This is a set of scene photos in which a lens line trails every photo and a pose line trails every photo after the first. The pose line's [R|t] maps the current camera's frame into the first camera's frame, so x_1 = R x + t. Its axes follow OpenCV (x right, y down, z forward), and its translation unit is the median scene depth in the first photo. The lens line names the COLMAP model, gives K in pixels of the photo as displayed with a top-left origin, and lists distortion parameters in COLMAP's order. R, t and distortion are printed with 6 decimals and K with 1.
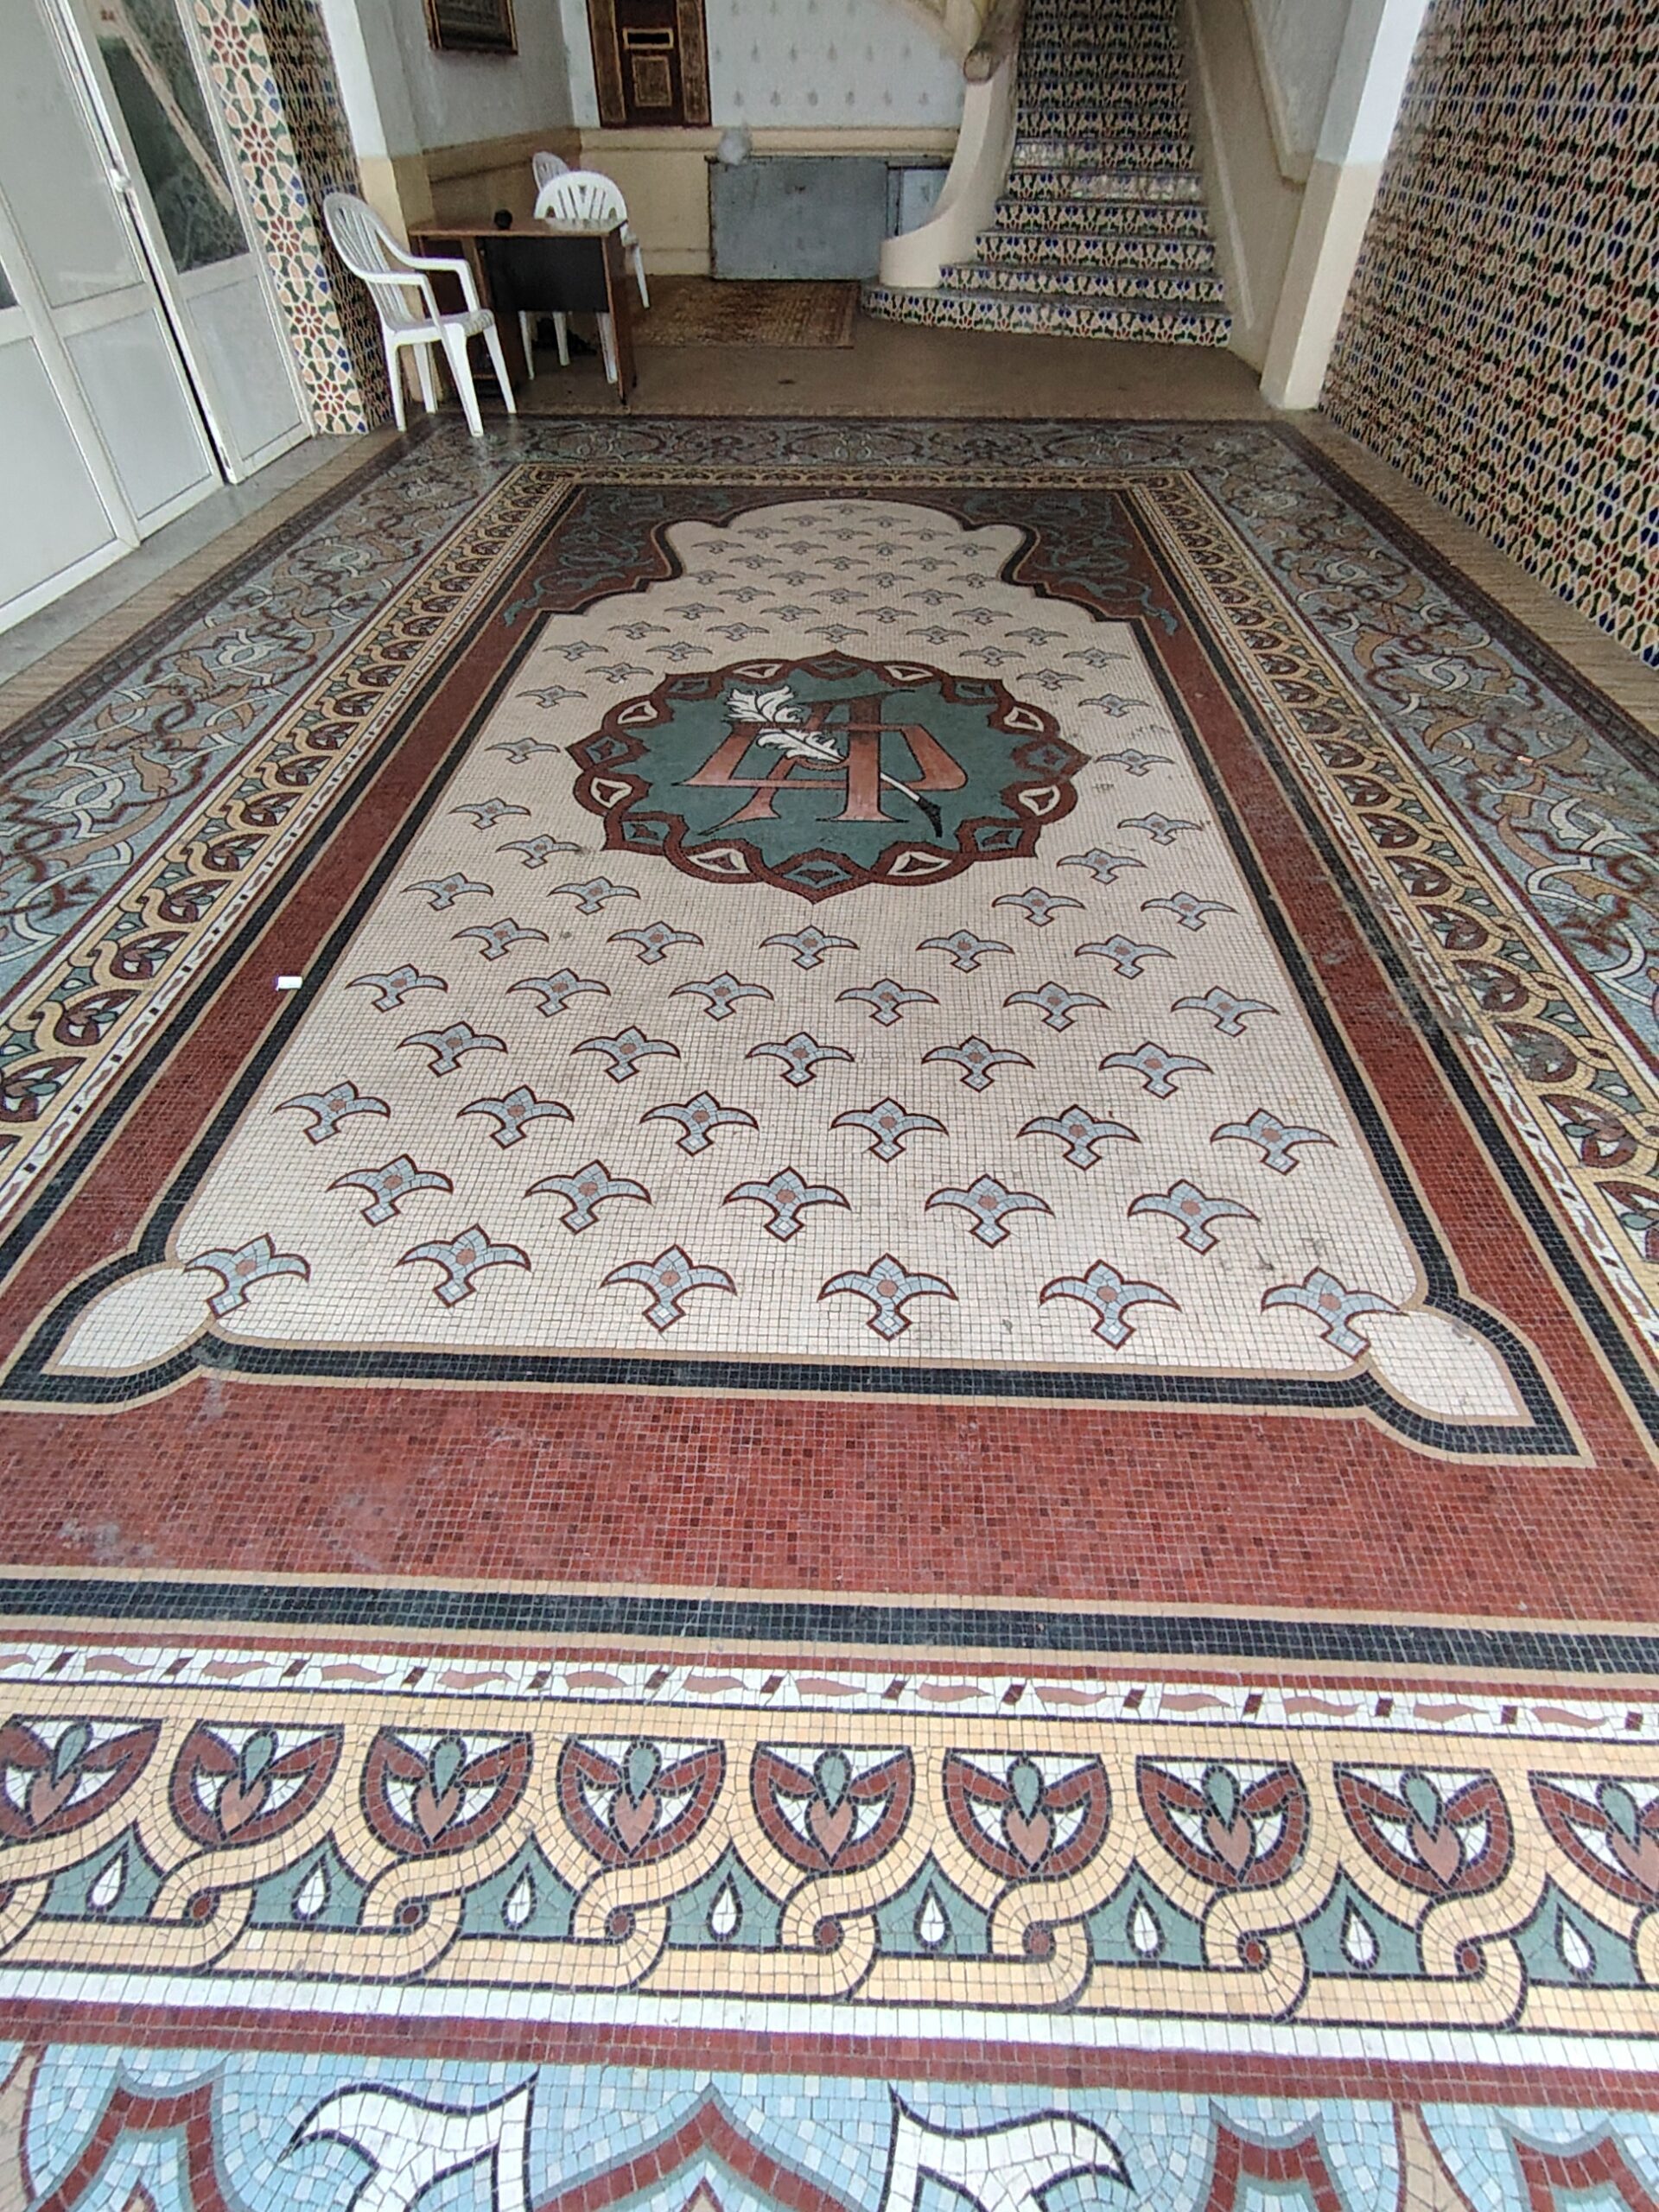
lens RADIAL K [[1045.8, 0, 840.5], [0, 1045.8, 1091.5], [0, 0, 1]] dist [-0.004224, 0.000942]
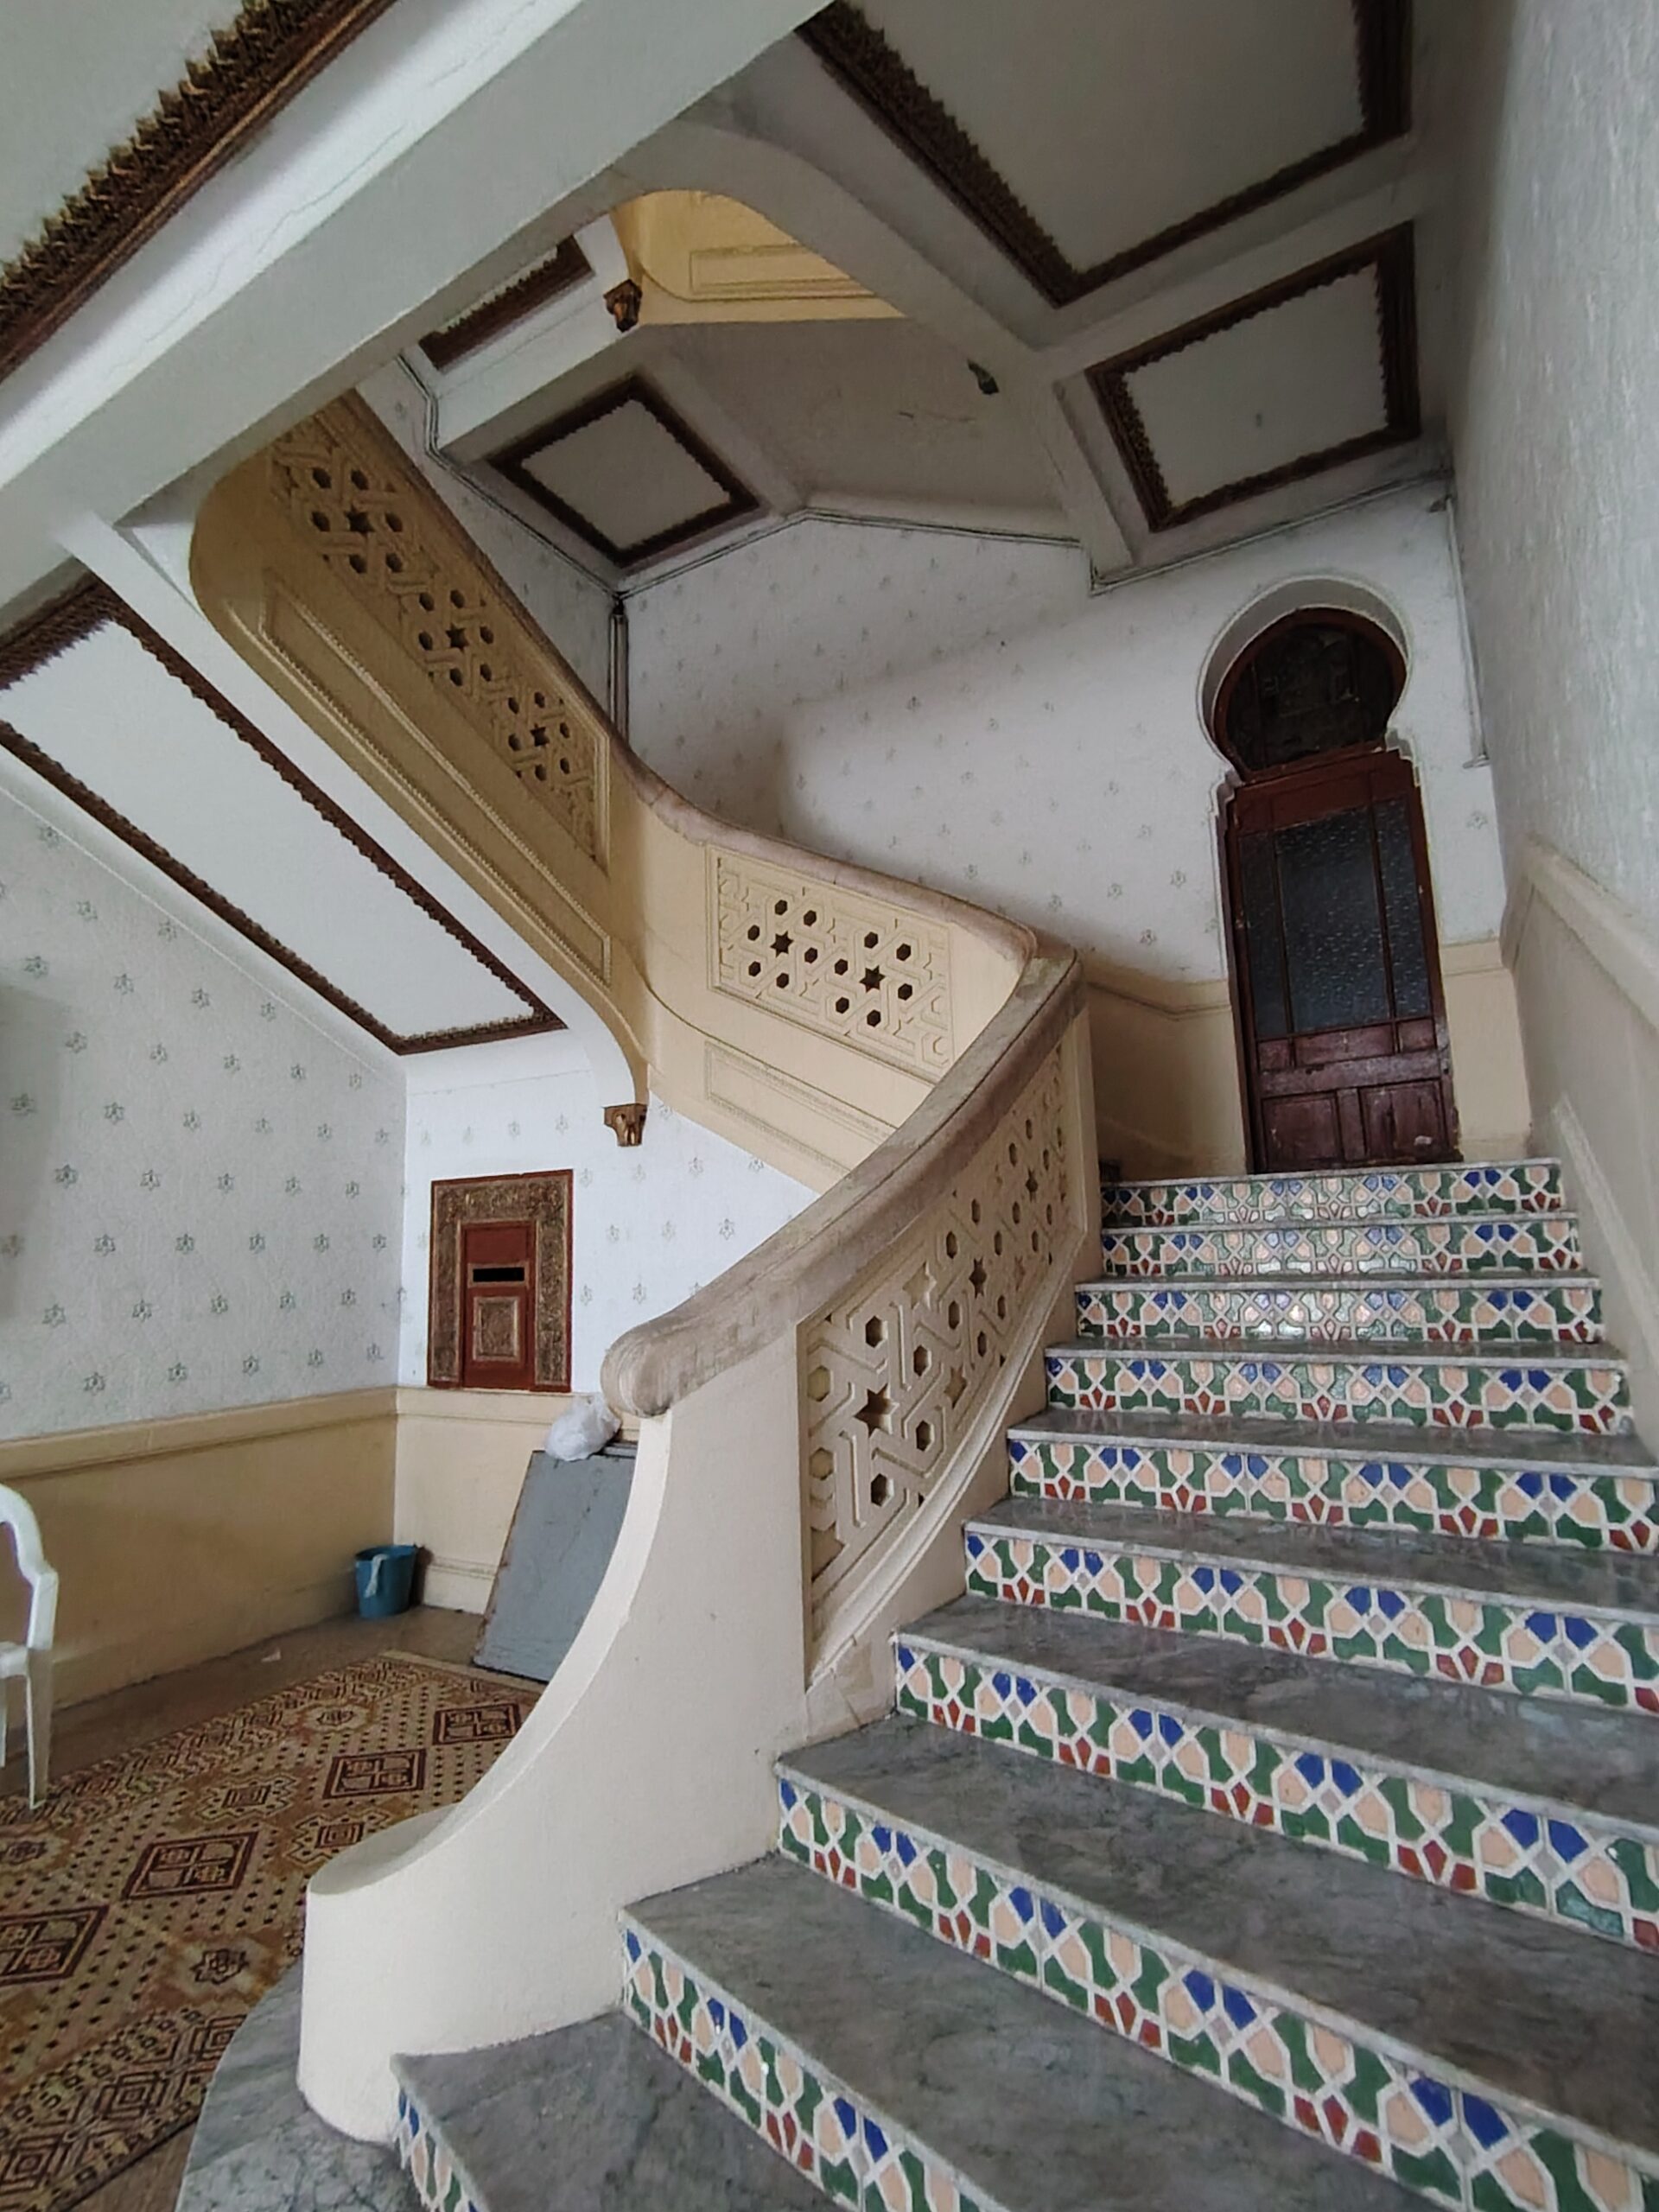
lens RADIAL K [[1045.8, 0, 840.5], [0, 1045.8, 1091.5], [0, 0, 1]] dist [-0.004224, 0.000942]
pose [[0.877260, -0.103056, -0.468823, 0.262862], [-0.307639, 0.629024, -0.713924, -0.688017], [0.368475, 0.770524, 0.520114, 0.659938]]
